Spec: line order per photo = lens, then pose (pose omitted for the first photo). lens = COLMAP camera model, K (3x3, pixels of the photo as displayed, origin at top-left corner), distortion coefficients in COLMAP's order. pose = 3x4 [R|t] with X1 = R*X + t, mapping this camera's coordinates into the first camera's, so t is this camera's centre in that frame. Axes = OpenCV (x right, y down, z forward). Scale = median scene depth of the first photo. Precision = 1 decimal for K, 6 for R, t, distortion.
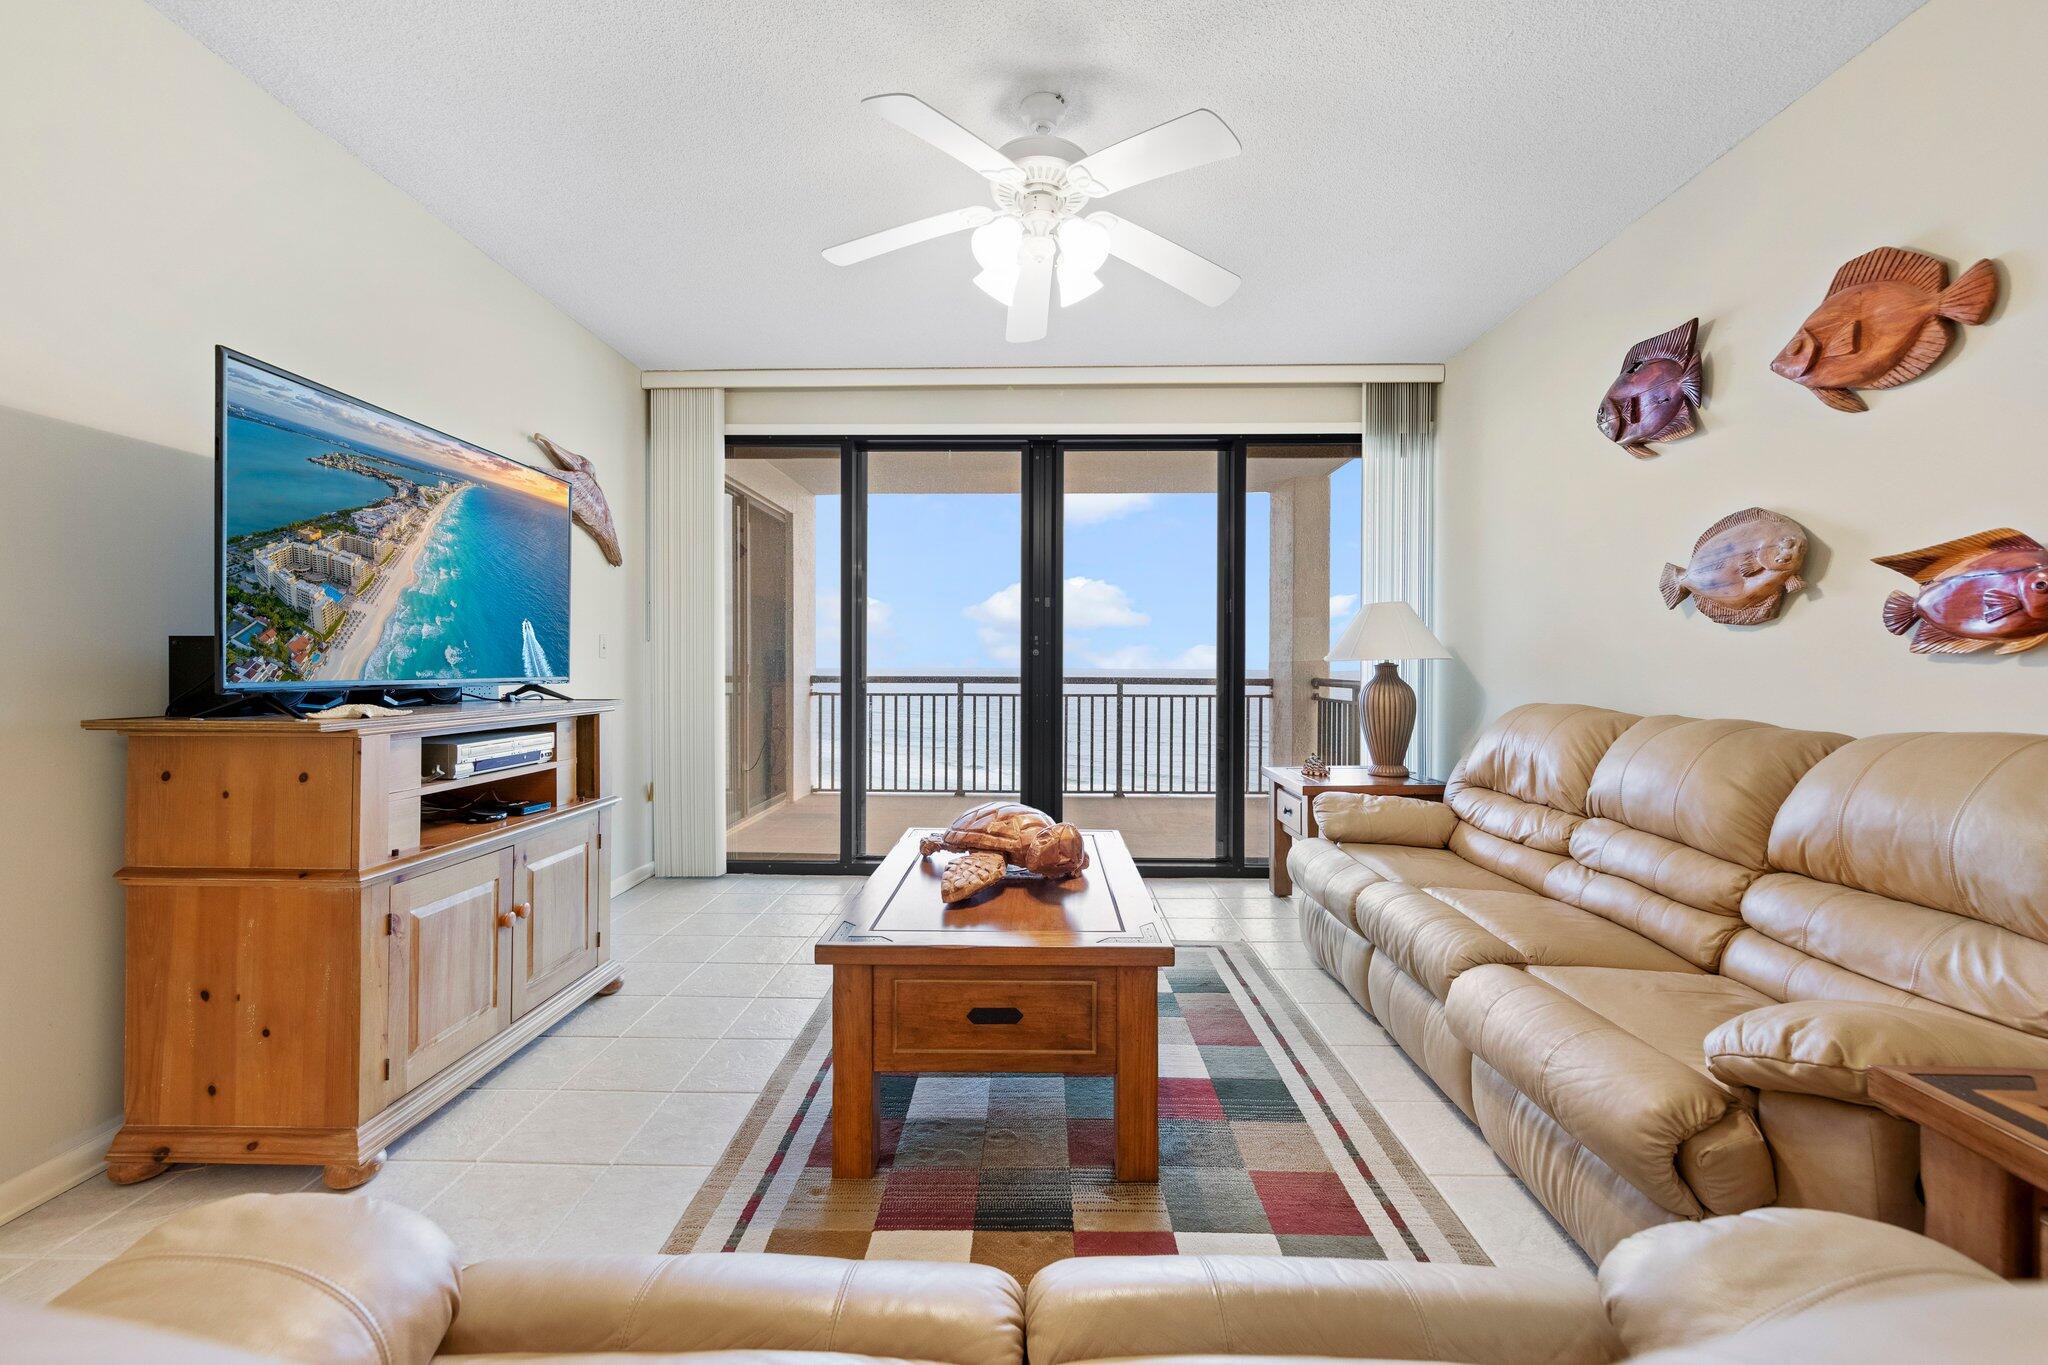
lens RADIAL K [[810.4, 0, 1031.7], [0, 810.4, 672.8], [0, 0, 1]] dist [0.010699, 0.000194]
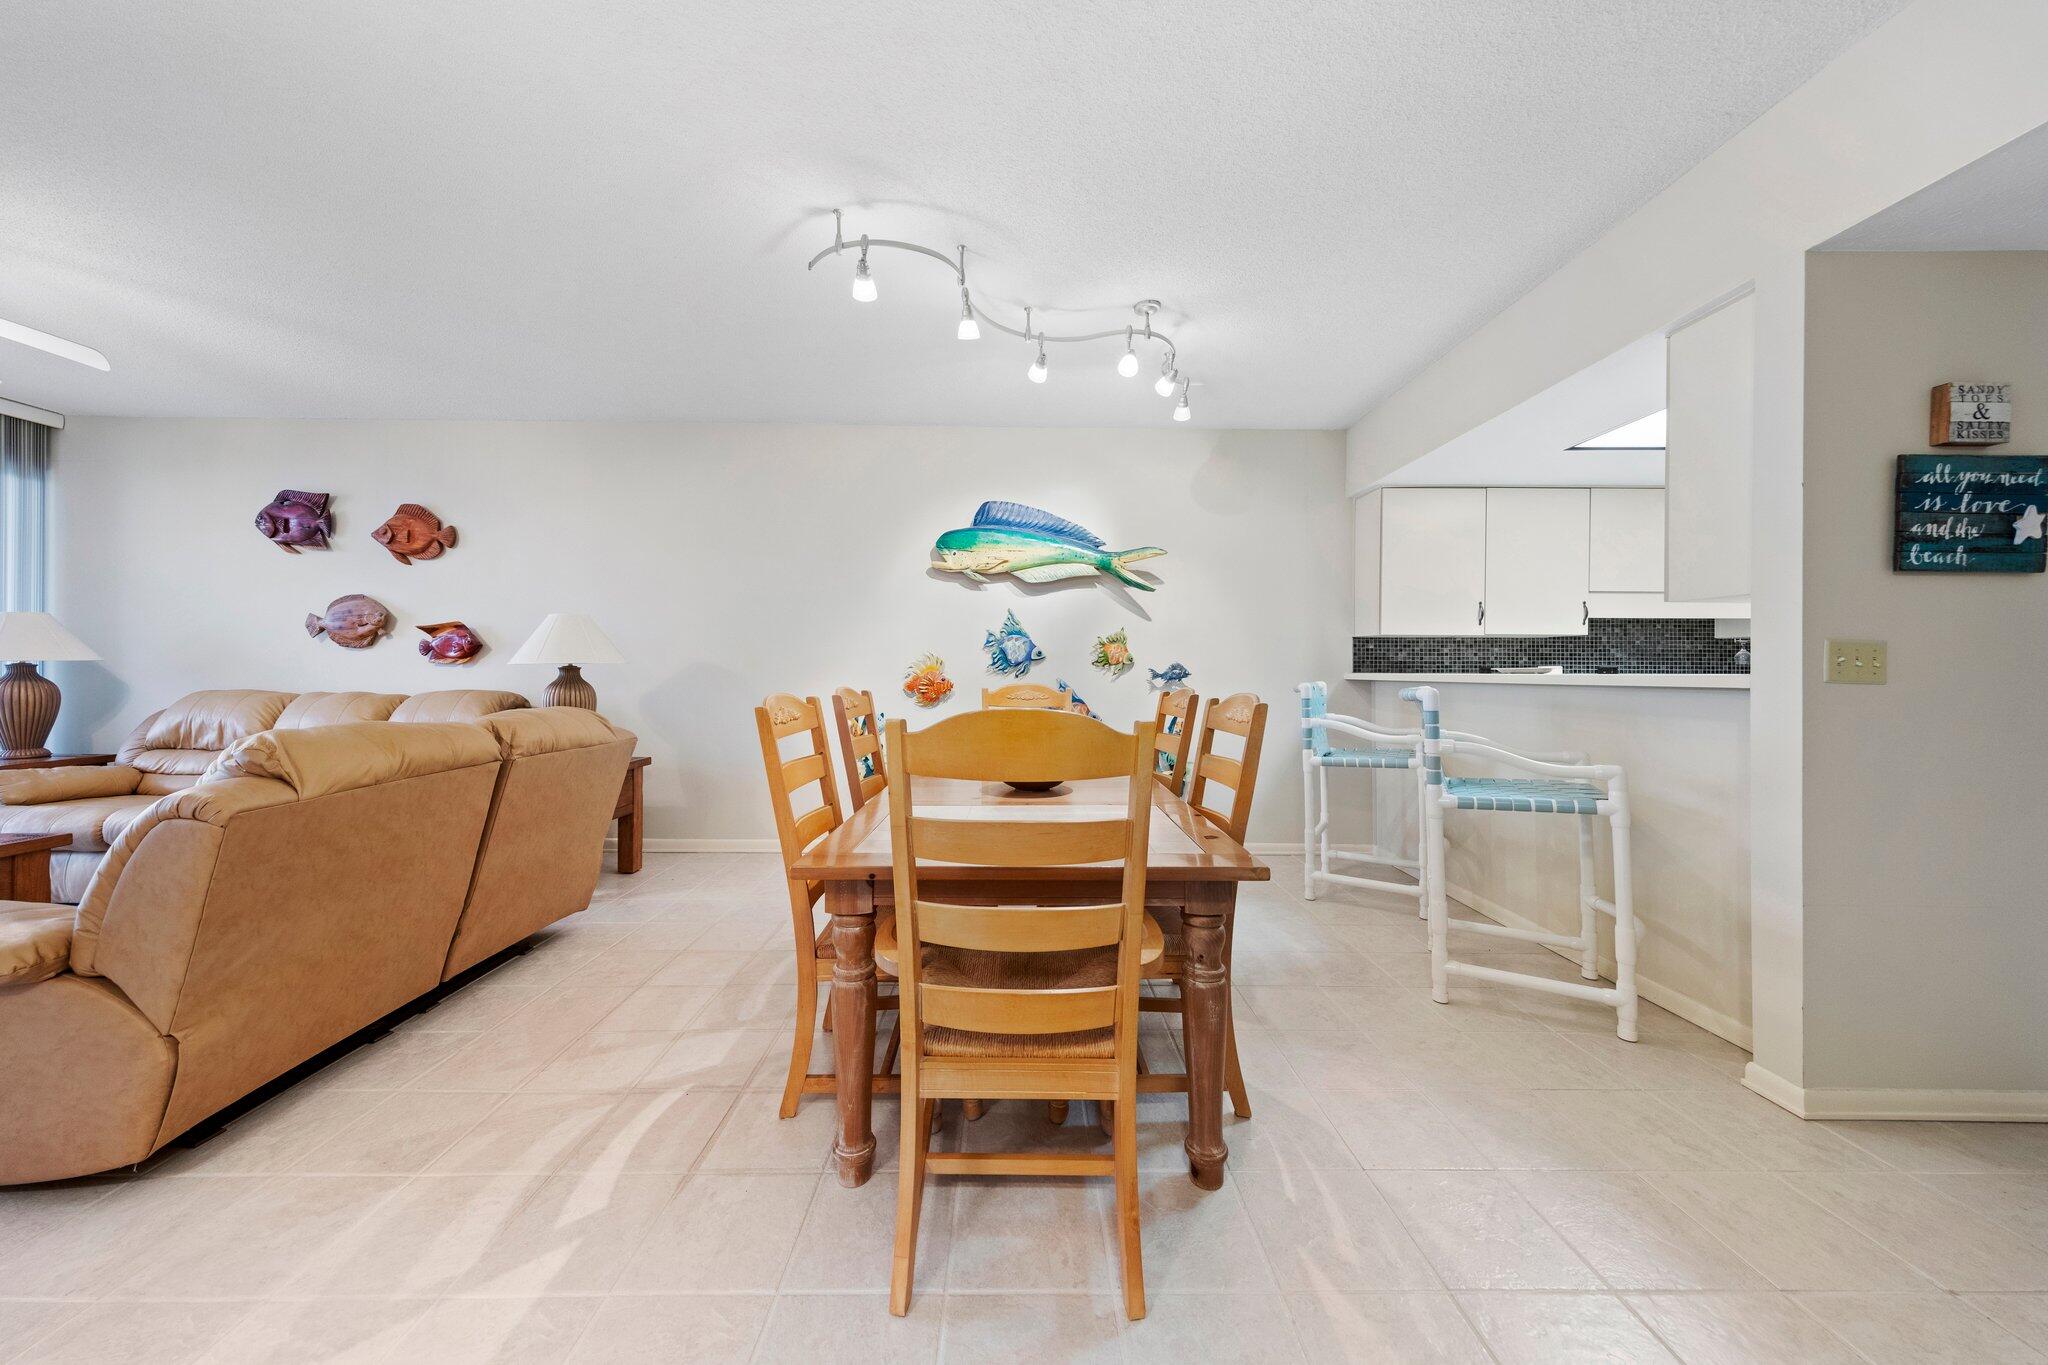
lens RADIAL K [[718.0, 0, 1025.8], [0, 718.0, 666.1], [0, 0, 1]] dist [0.009464, -0.000120]
pose [[-0.004545, 0.005161, 0.999976, -1.011192], [0.003698, 0.999980, -0.005144, 0.004761], [-0.999983, 0.003675, -0.004564, -0.730097]]
